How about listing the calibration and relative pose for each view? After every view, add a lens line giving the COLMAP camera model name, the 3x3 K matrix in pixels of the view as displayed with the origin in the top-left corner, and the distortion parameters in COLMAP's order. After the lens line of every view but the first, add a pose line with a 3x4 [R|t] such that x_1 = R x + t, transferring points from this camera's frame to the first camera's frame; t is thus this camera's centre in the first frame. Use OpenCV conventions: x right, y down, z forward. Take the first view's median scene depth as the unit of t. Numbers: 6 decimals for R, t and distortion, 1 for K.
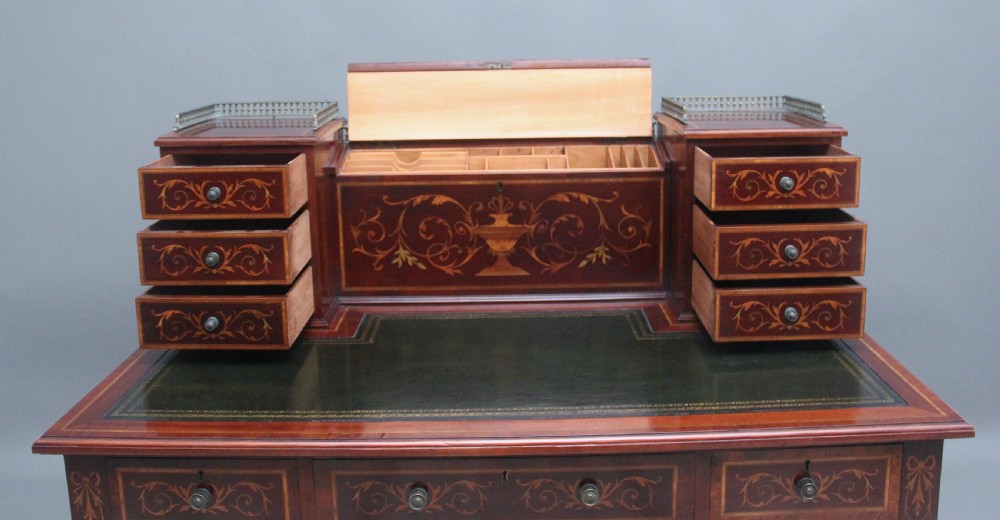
lens RADIAL K [[948.5, 0, 504.2], [0, 948.5, 199.8], [0, 0, 1]] dist [-0.099694, 0.000000]
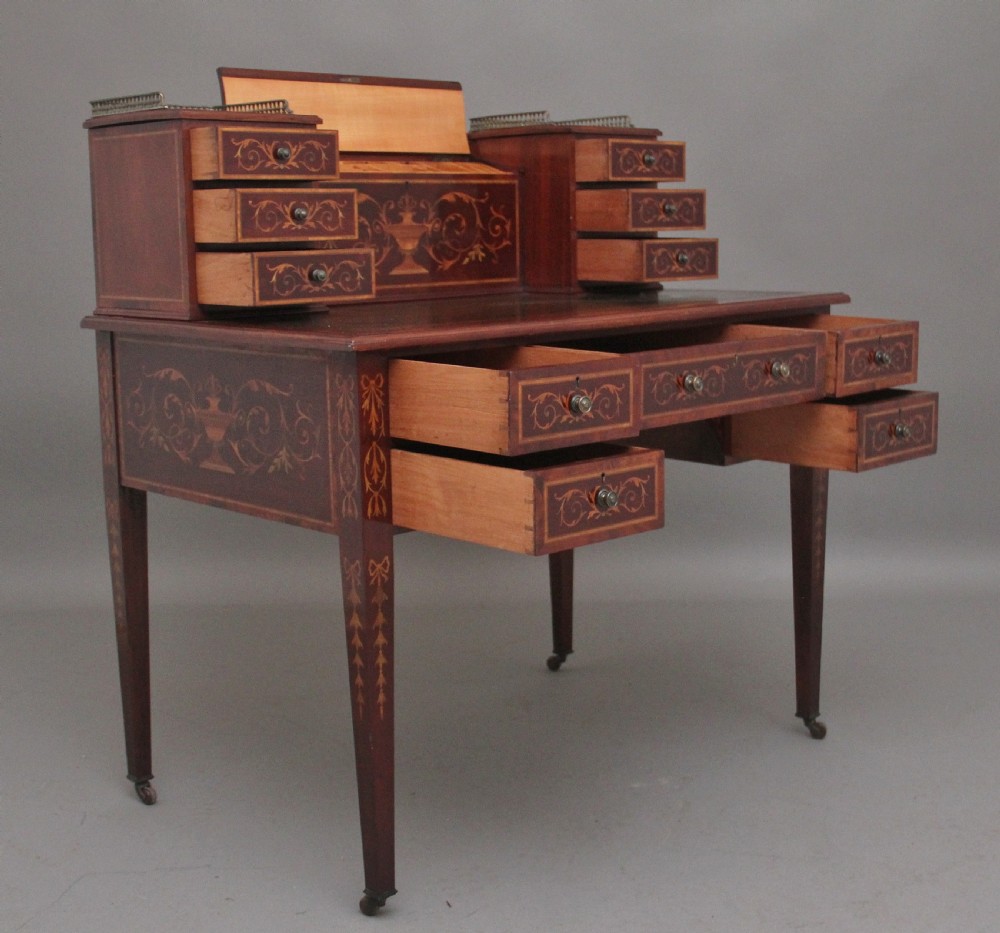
lens RADIAL K [[1492.2, 0, 489.5], [0, 1492.2, 469.9], [0, 0, 1]] dist [-0.079217, 0.000000]
pose [[0.723887, -0.112339, 0.680711, -1.080516], [0.133617, 0.990801, 0.021421, 0.271272], [-0.676856, 0.075448, 0.732239, -0.237093]]
